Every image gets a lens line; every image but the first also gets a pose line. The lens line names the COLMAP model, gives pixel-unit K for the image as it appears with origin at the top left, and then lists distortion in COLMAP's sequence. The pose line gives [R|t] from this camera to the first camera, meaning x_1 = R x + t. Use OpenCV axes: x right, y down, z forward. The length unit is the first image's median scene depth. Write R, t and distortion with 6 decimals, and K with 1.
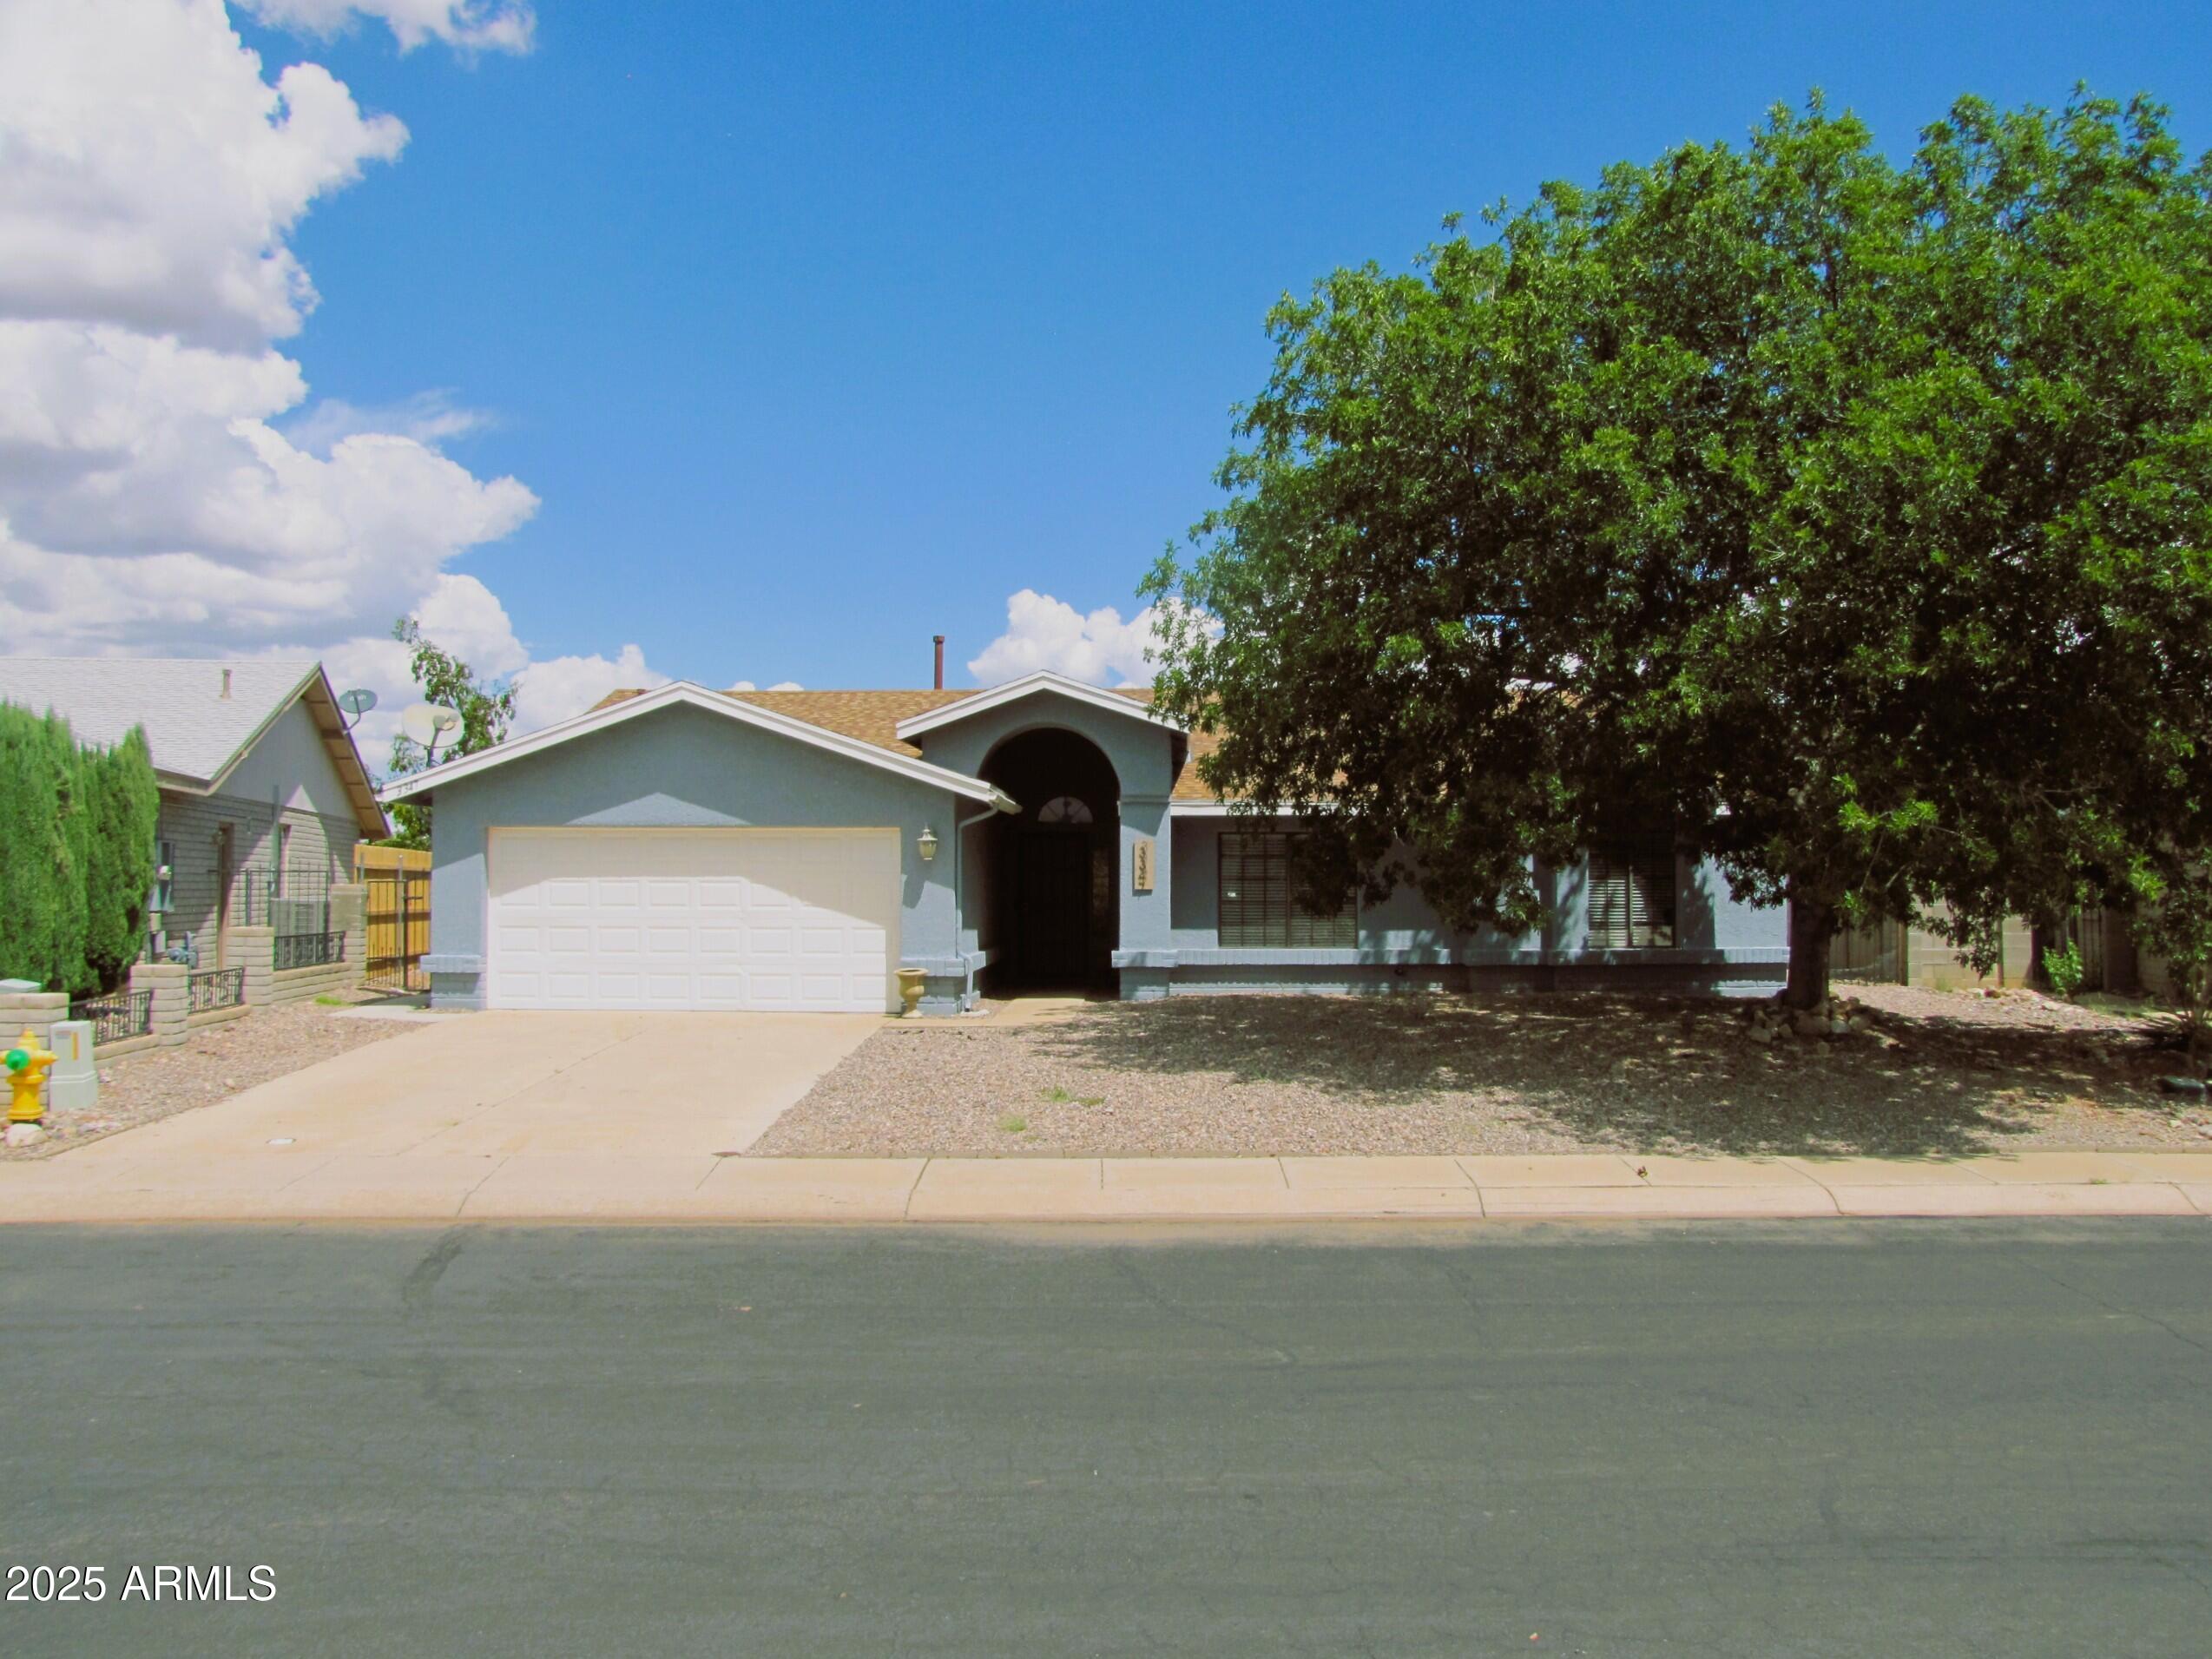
lens RADIAL K [[1756.0, 0, 1095.3], [0, 1756.0, 781.7], [0, 0, 1]] dist [-0.142751, 0.004242]
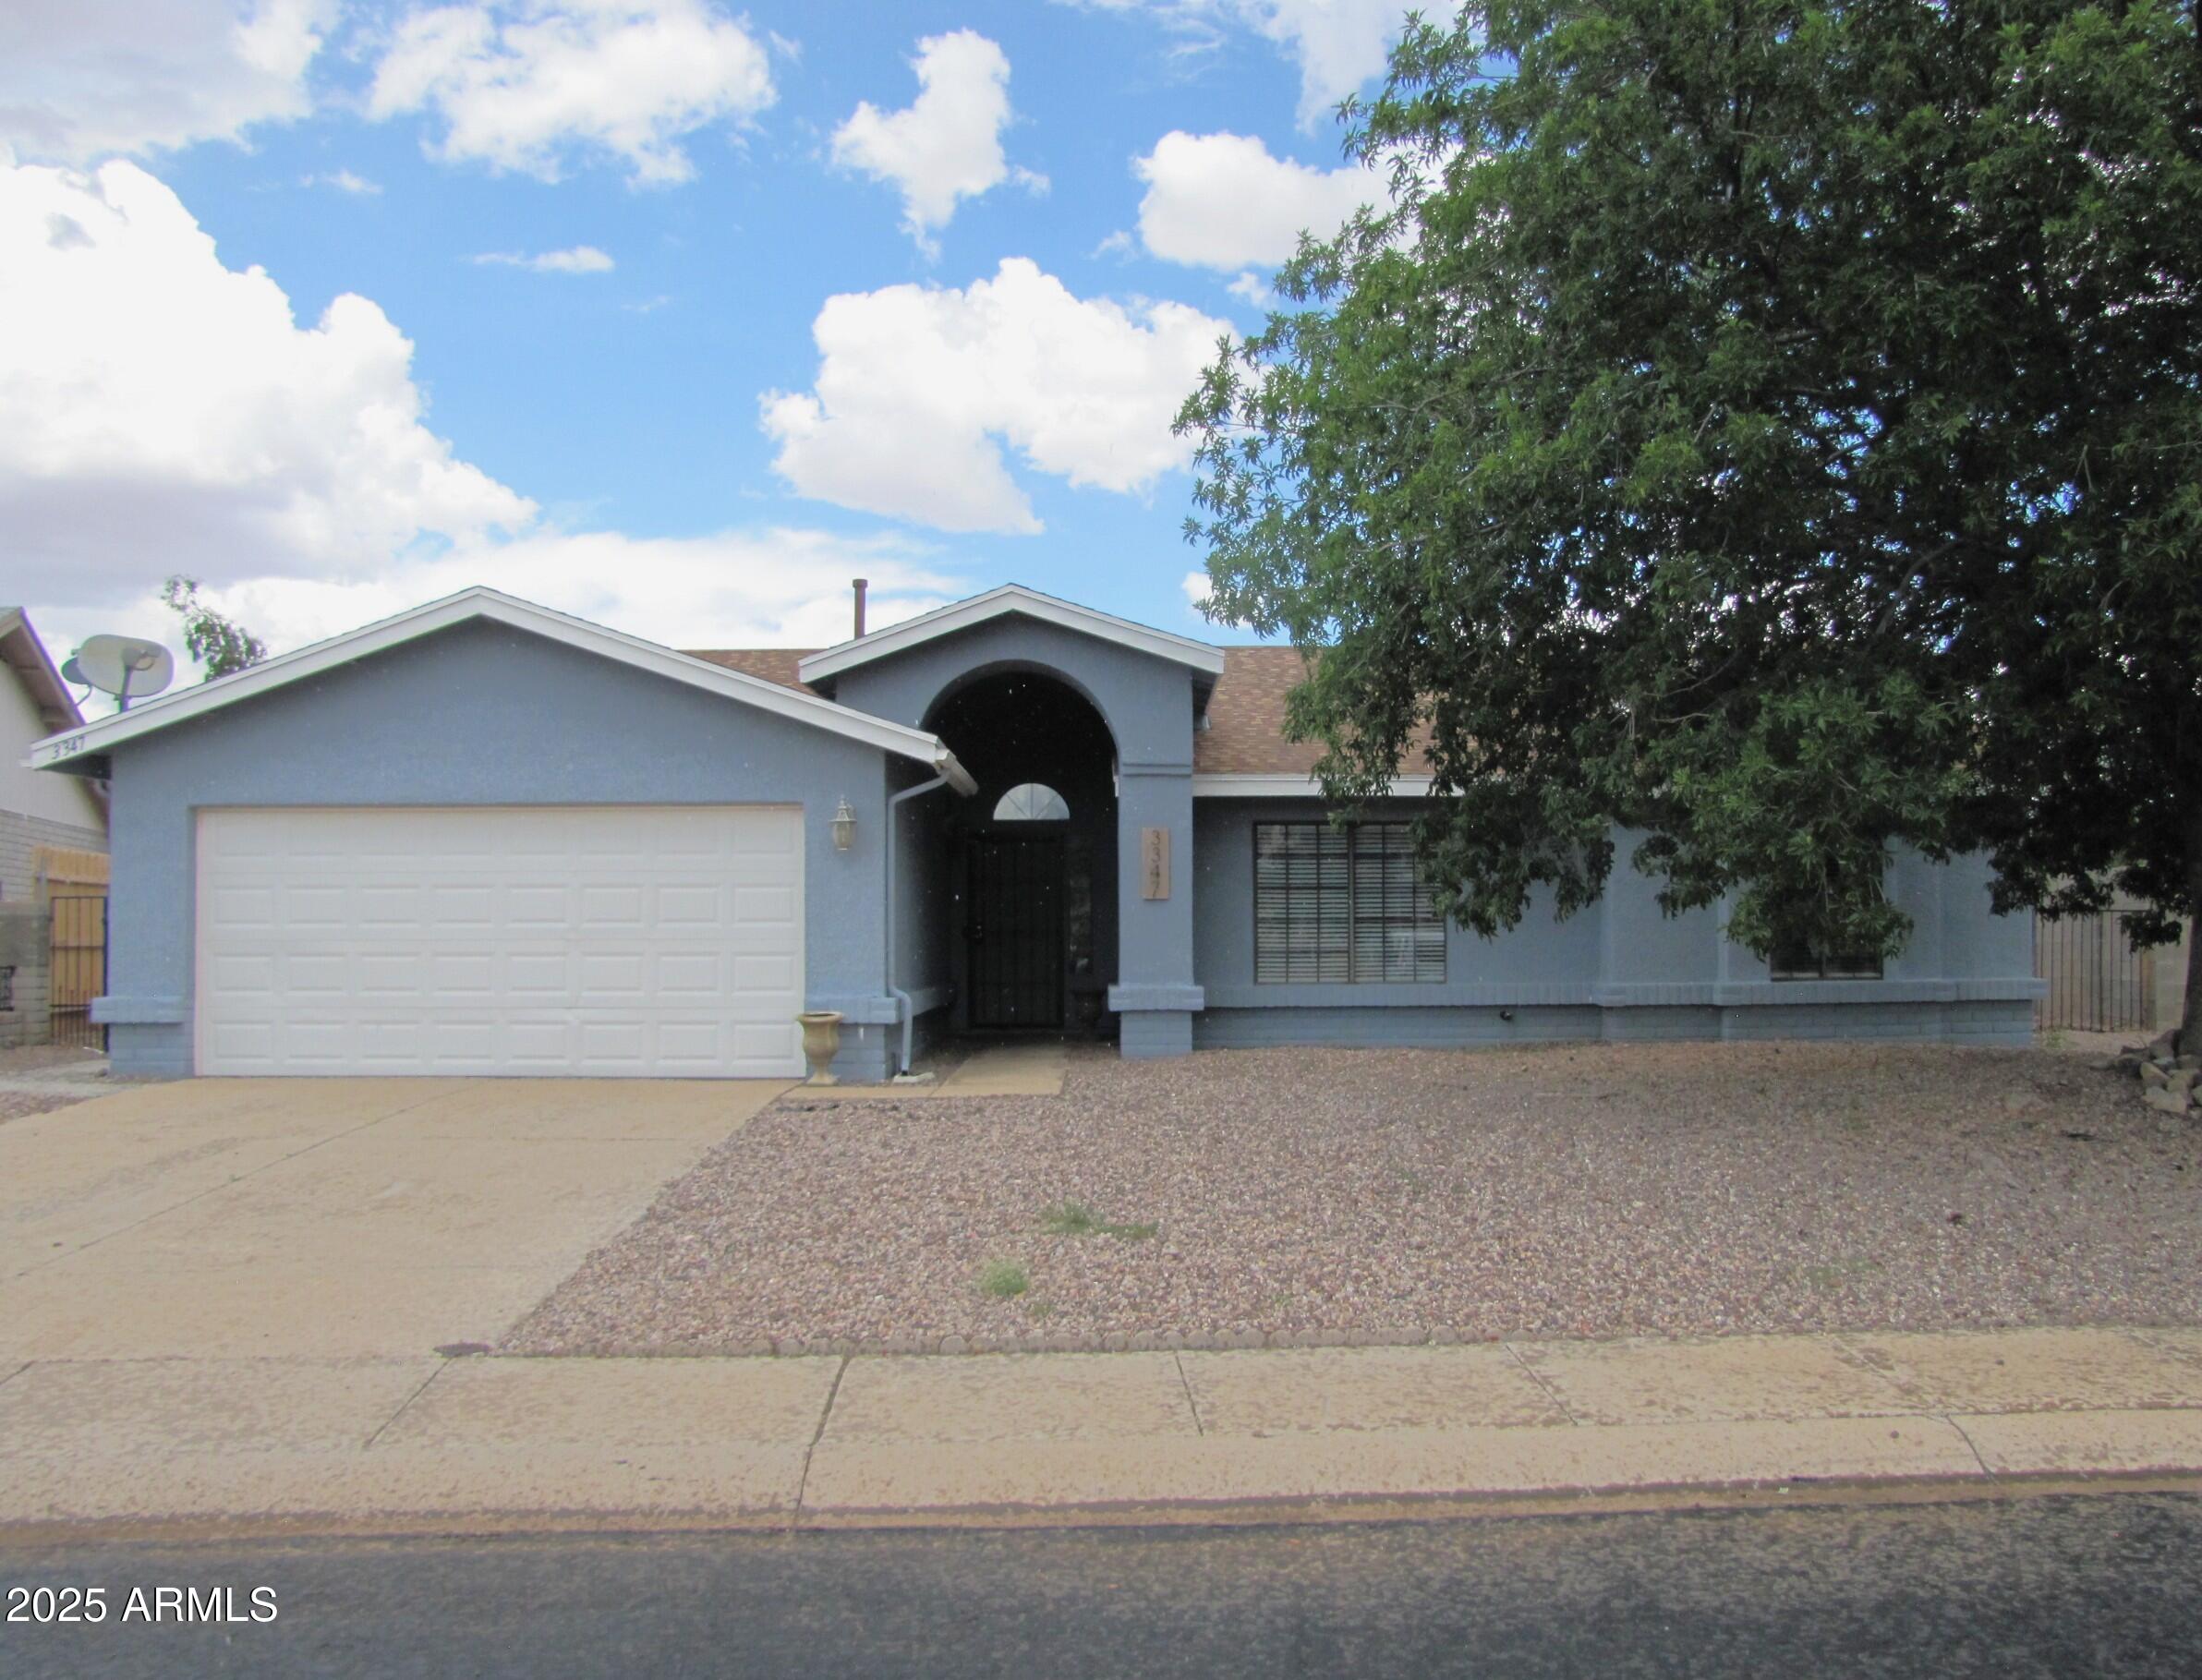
lens RADIAL K [[1918.3, 0, 1112.1], [0, 1918.3, 839.0], [0, 0, 1]] dist [-0.163697, 0.127849]
pose [[0.999095, -0.002952, 0.042435, -0.023418], [0.002592, 0.999960, 0.008520, 0.033228], [-0.042458, -0.008402, 0.999063, 0.254774]]
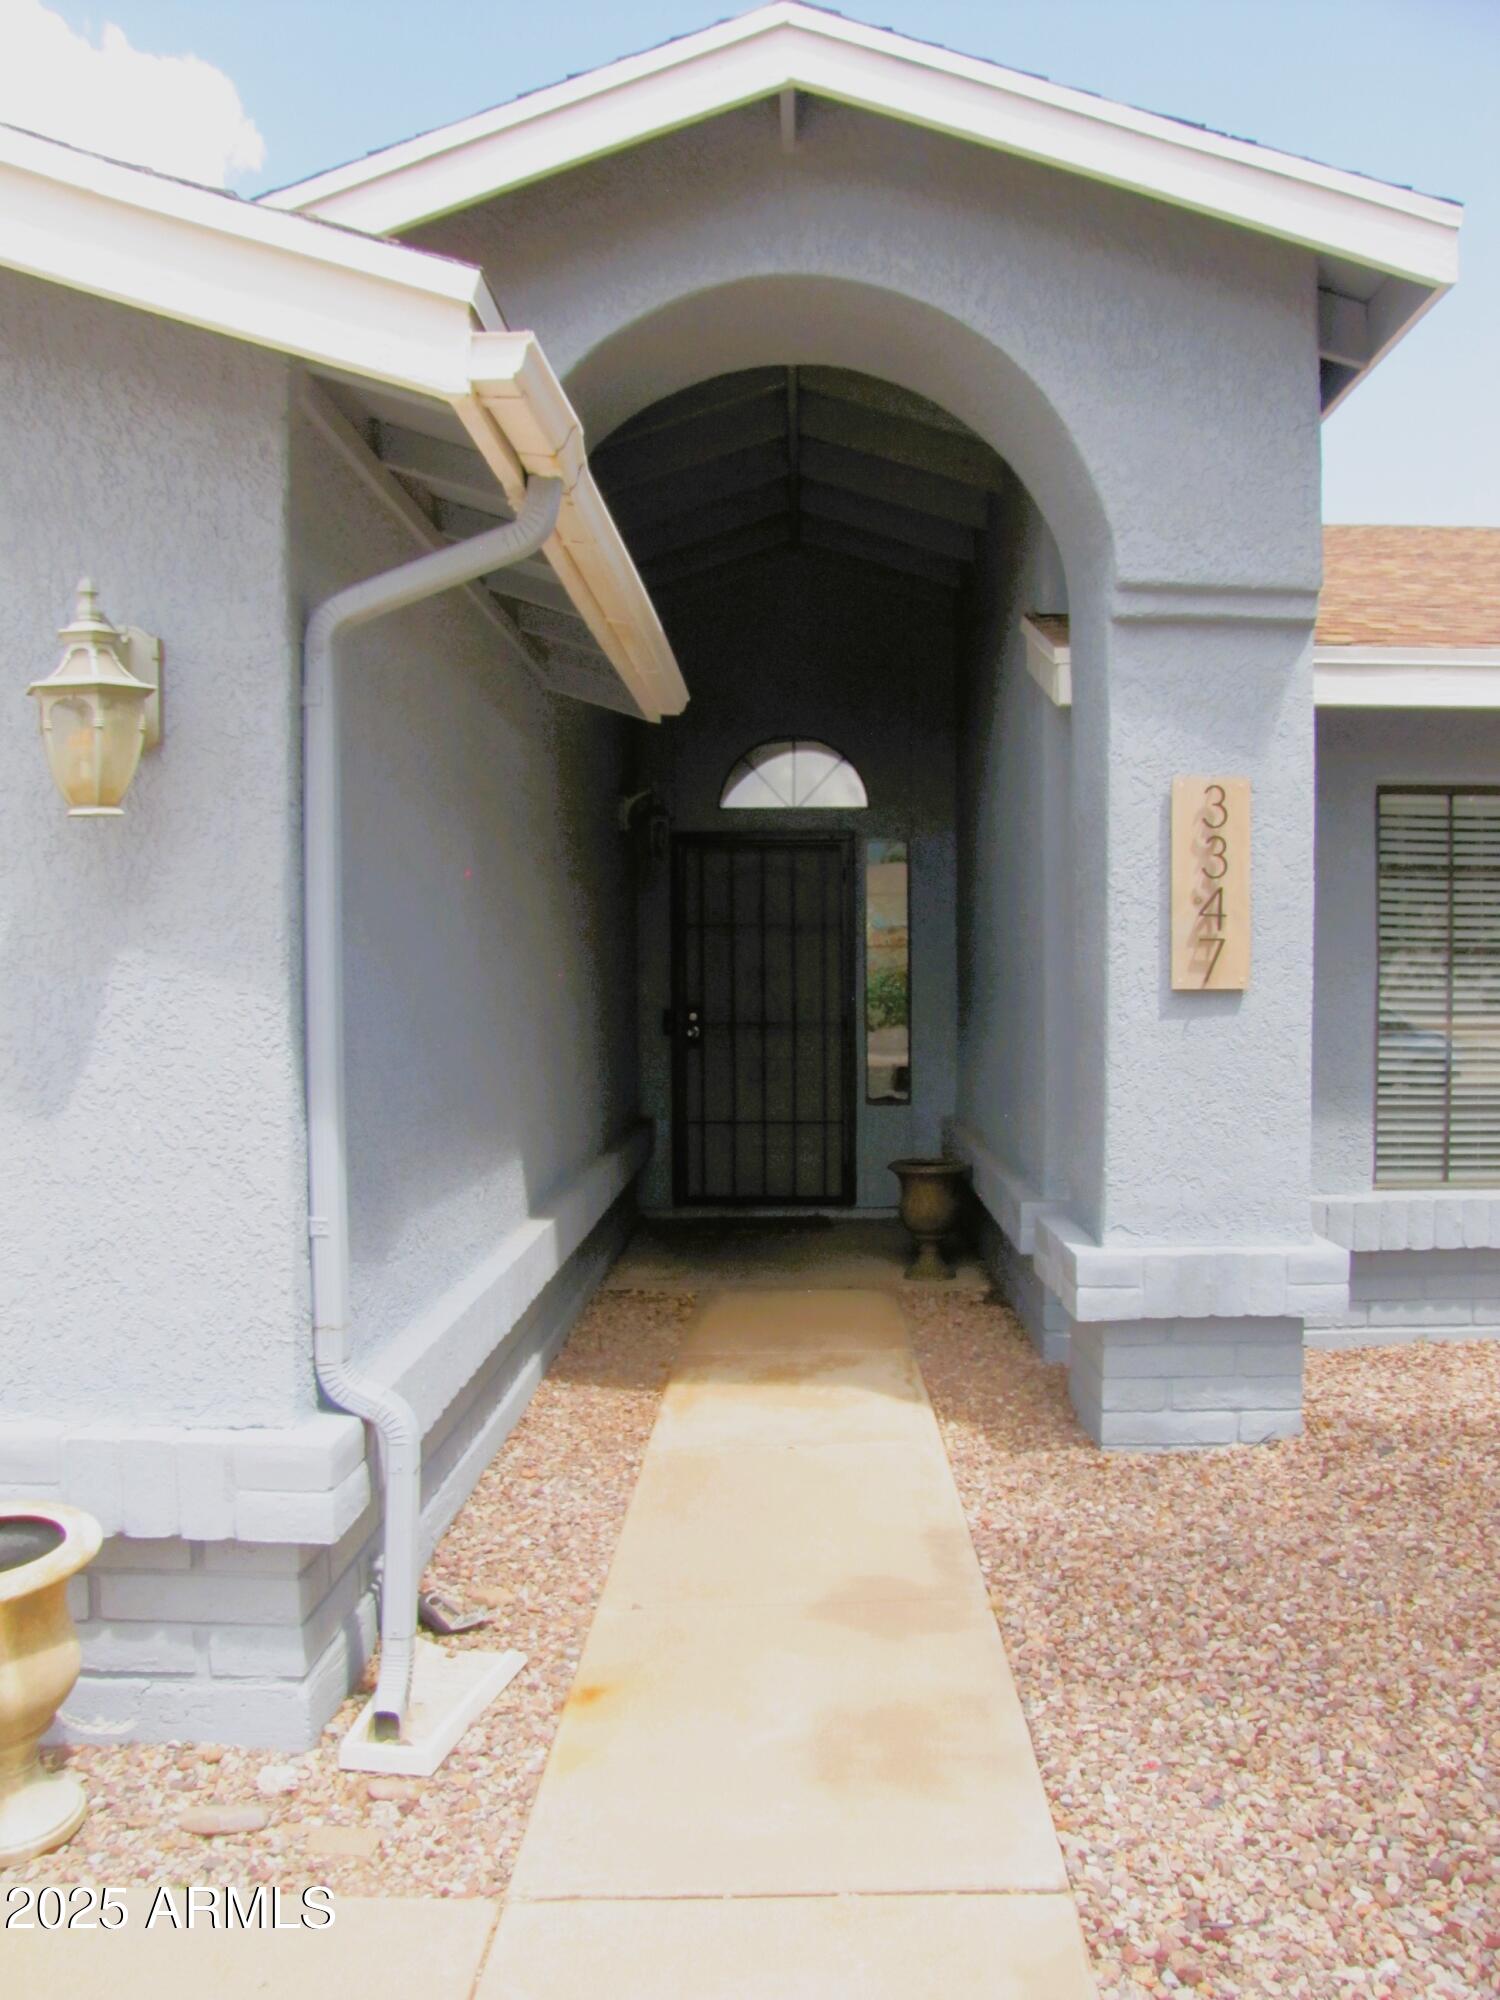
lens RADIAL K [[1692.5, 0, 750.0], [0, 1692.5, 1000.0], [0, 0, 1]] dist [-0.179371, 0.163837]
pose [[1.000000, 0.000850, 0.000293, -0.036907], [-0.000871, 0.996495, 0.083643, 0.047307], [-0.000221, -0.083644, 0.996496, 0.833400]]
